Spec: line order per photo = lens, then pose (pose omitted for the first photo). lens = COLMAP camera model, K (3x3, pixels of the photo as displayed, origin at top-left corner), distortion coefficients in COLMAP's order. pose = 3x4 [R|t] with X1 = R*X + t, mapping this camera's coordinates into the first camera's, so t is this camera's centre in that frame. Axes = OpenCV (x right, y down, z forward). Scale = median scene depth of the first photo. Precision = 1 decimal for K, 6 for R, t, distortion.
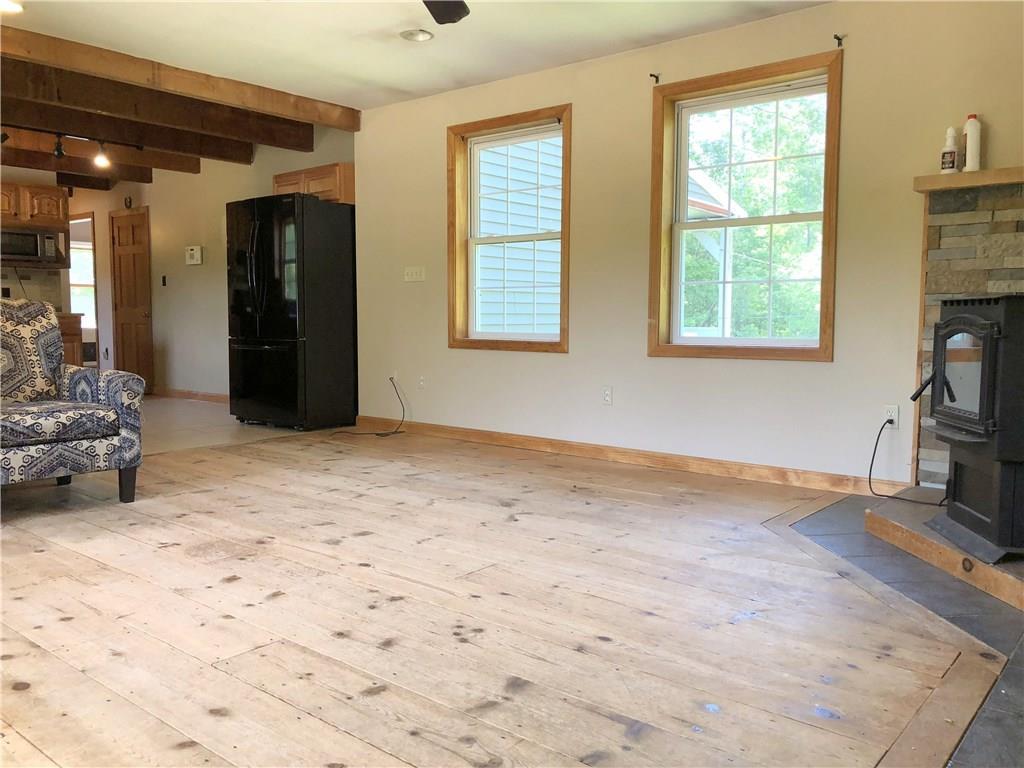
lens RADIAL K [[842.2, 0, 510.2], [0, 842.2, 381.2], [0, 0, 1]] dist [0.045510, -0.033580]
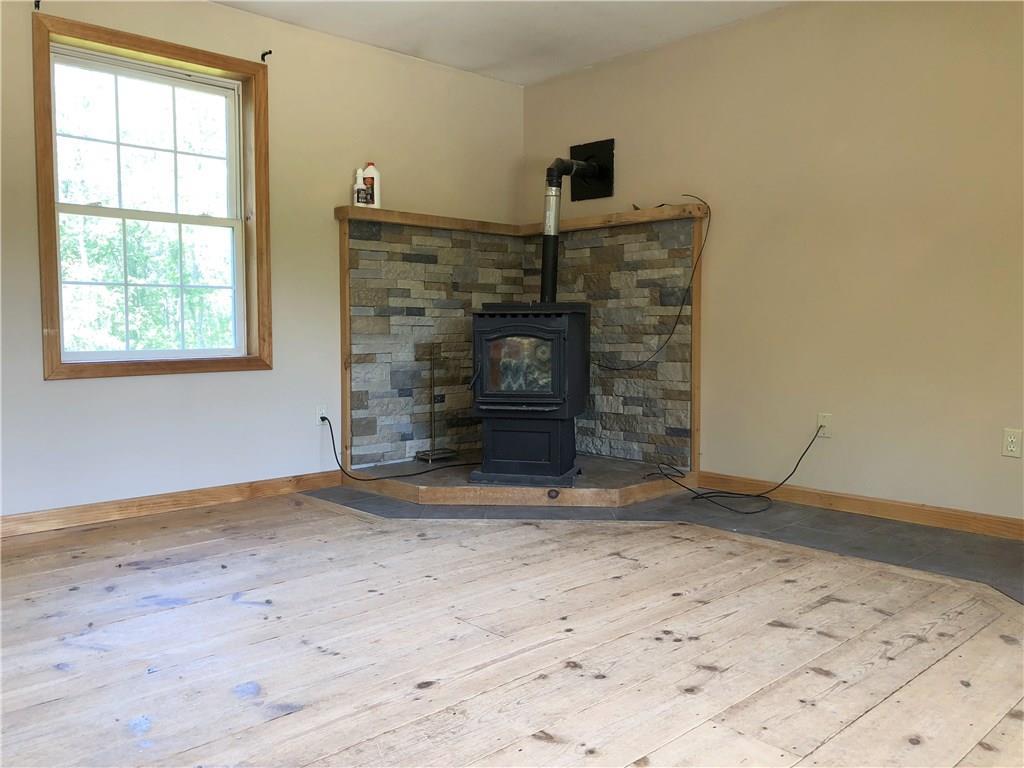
lens RADIAL K [[842.2, 0, 510.2], [0, 842.2, 384.1], [0, 0, 1]] dist [0.045510, -0.033580]
pose [[0.108407, -0.074212, 0.991333, -0.939621], [0.078214, 0.994755, 0.065915, -0.077959], [-0.991025, 0.070390, 0.113643, 0.935518]]
